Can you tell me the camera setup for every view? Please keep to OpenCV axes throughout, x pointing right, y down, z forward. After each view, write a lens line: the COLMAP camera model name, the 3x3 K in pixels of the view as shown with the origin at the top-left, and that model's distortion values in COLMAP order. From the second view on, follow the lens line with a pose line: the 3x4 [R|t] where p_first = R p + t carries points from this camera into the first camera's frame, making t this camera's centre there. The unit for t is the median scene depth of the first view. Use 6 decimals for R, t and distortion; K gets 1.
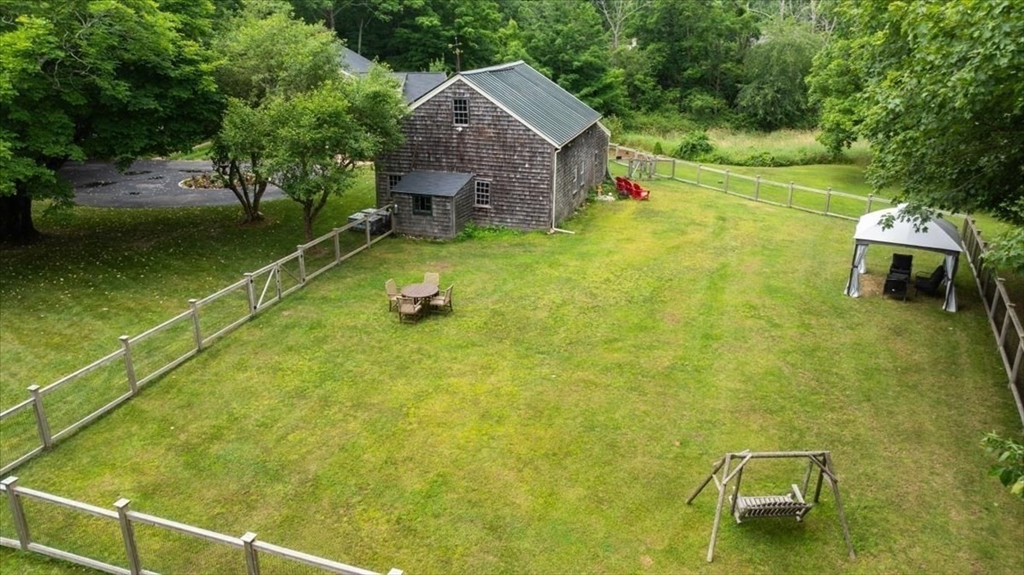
lens RADIAL K [[753.2, 0, 511.9], [0, 753.2, 287.3], [0, 0, 1]] dist [0.002926, 0.002024]
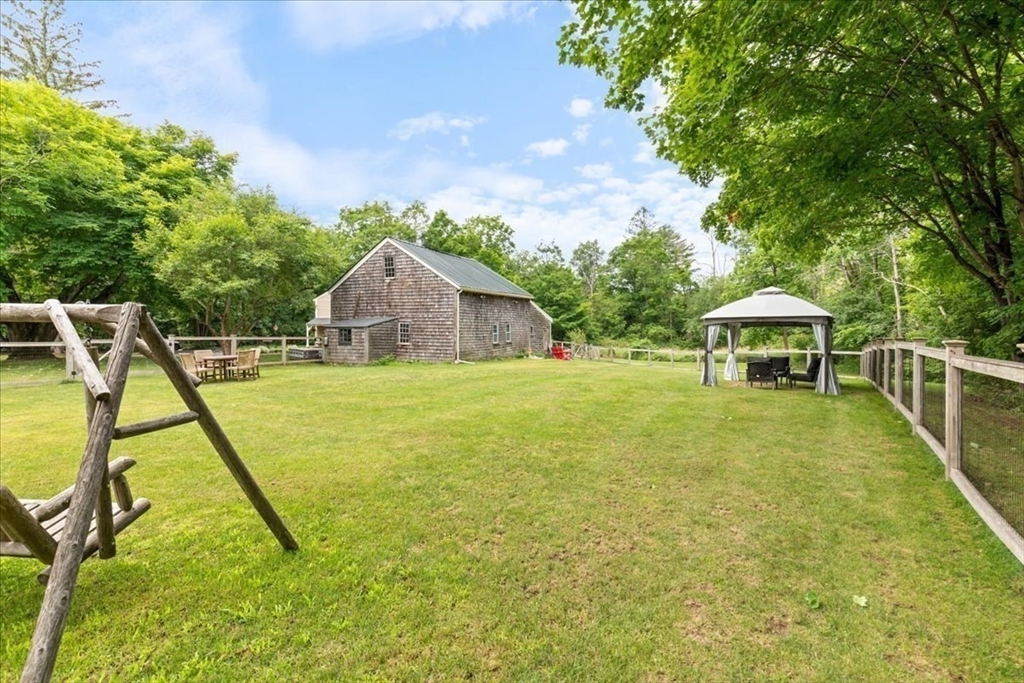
lens RADIAL K [[459.5, 0, 512.0], [0, 459.5, 341.8], [0, 0, 1]] dist [-0.002698, -0.000430]
pose [[0.987448, -0.005440, -0.157848, 0.250644], [-0.046835, 0.944372, -0.325527, 0.119847], [0.150839, 0.328834, 0.932264, 0.366268]]
